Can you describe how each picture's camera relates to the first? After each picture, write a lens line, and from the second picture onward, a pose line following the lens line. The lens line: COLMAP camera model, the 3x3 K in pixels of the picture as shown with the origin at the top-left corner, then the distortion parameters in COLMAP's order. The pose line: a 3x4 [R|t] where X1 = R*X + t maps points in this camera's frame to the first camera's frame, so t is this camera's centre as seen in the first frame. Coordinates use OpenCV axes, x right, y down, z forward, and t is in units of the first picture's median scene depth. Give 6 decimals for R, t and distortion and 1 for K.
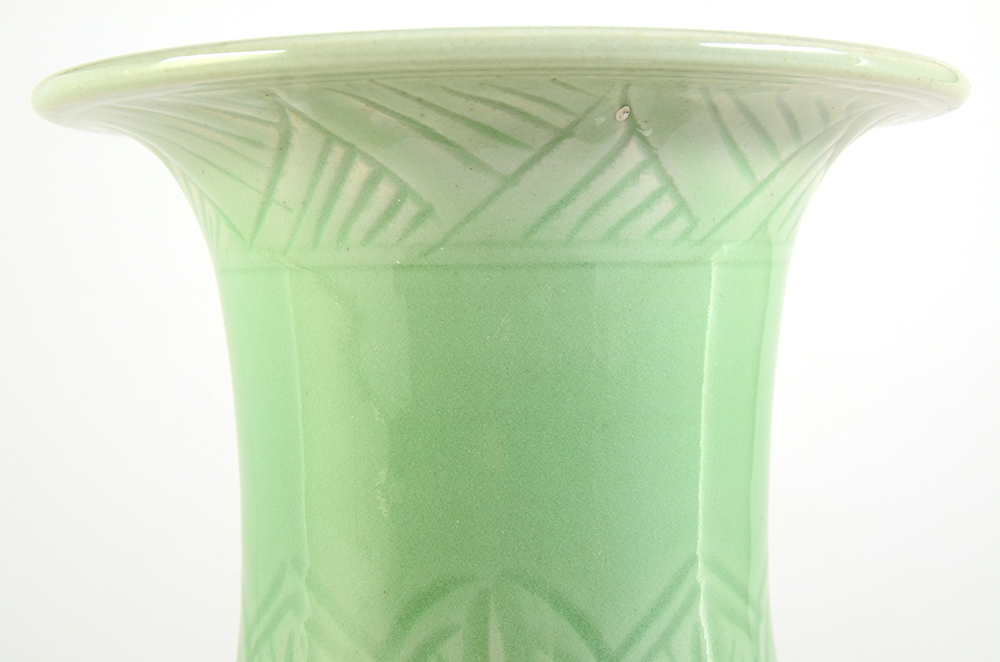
lens RADIAL K [[1909.5, 0, 494.3], [0, 1909.5, 331.6], [0, 0, 1]] dist [-0.140820, 0.000000]
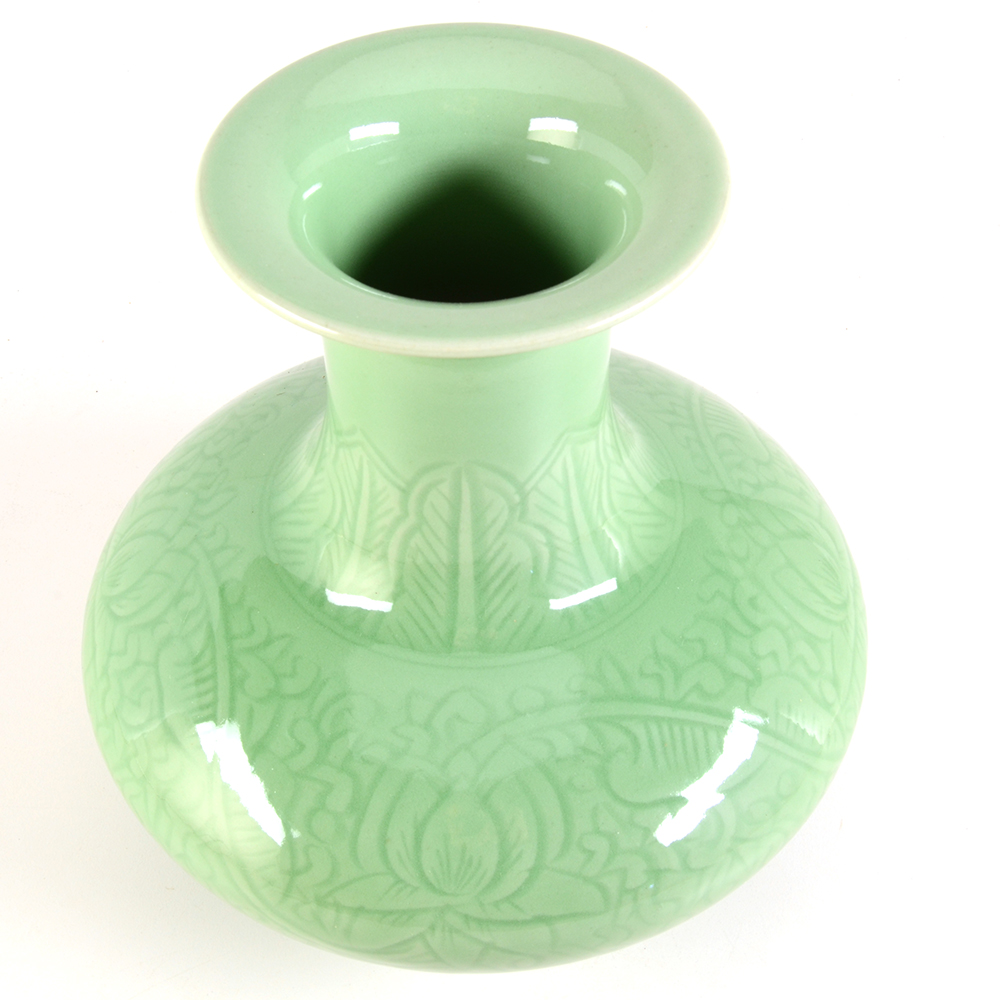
lens RADIAL K [[1959.0, 0, 505.3], [0, 1959.0, 500.6], [0, 0, 1]] dist [-0.065984, 0.000000]
pose [[0.999696, -0.013412, 0.020680, 0.000287], [-0.005105, 0.708129, 0.706065, -1.319895], [-0.024114, -0.705956, 0.707845, -0.513193]]
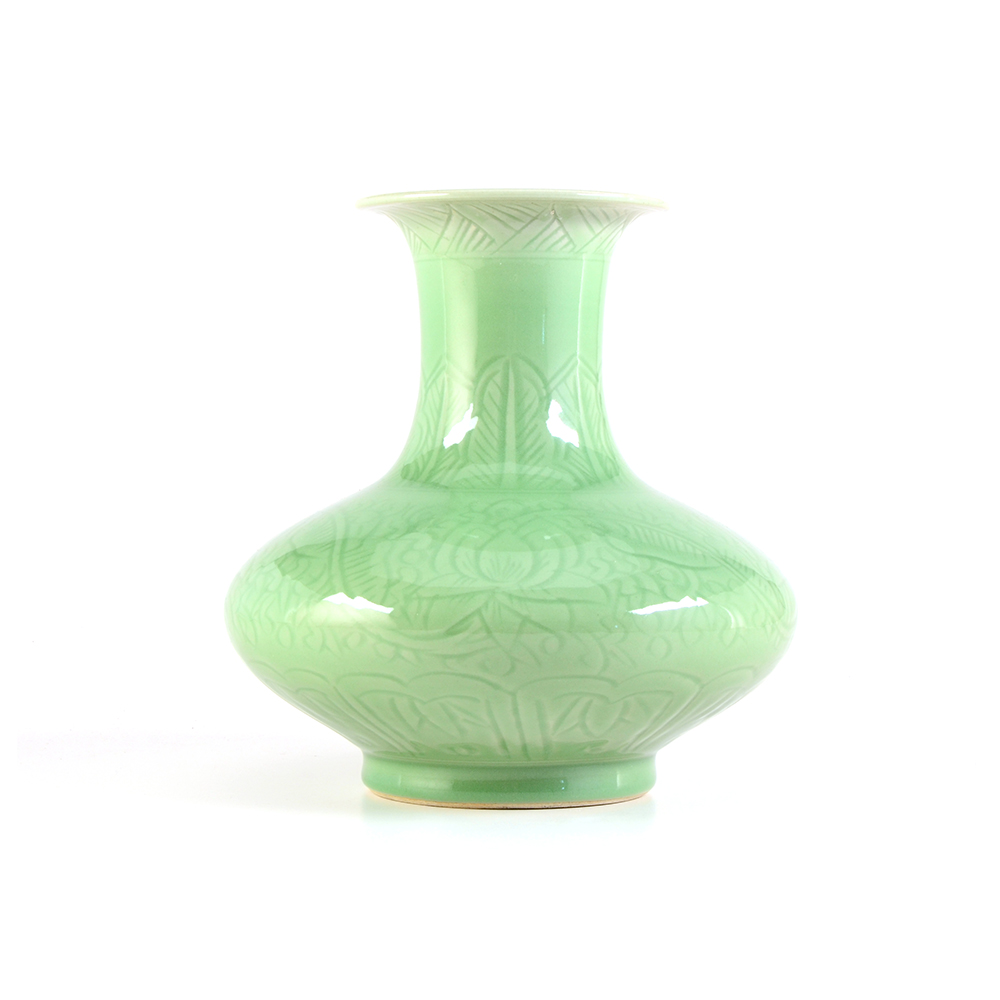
lens RADIAL K [[2716.1, 0, 503.5], [0, 2716.1, 500.8], [0, 0, 1]] dist [-0.026255, 0.000000]
pose [[0.999498, 0.015855, 0.027417, -0.134224], [-0.016265, 0.999758, 0.014802, 0.306048], [-0.027176, -0.015240, 0.999514, -3.577826]]
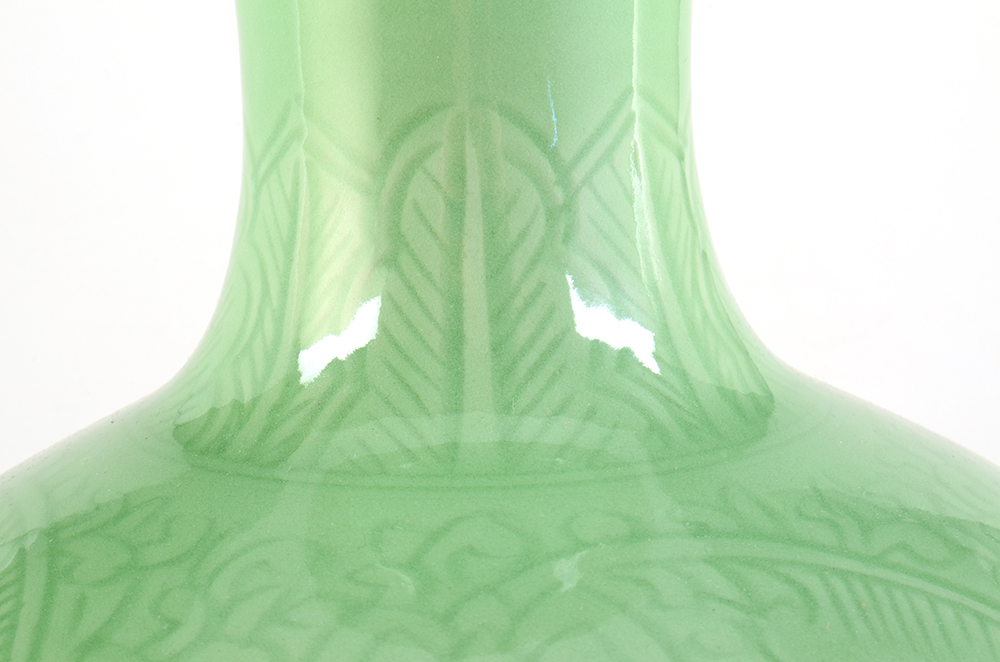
lens RADIAL K [[2155.7, 0, 517.2], [0, 2155.7, 303.2], [0, 0, 1]] dist [-0.046999, 0.000000]
pose [[0.997664, -0.027680, 0.062447, -0.058649], [0.018379, 0.989279, 0.144876, 0.056636], [-0.065787, -0.143390, 0.987477, -0.381559]]
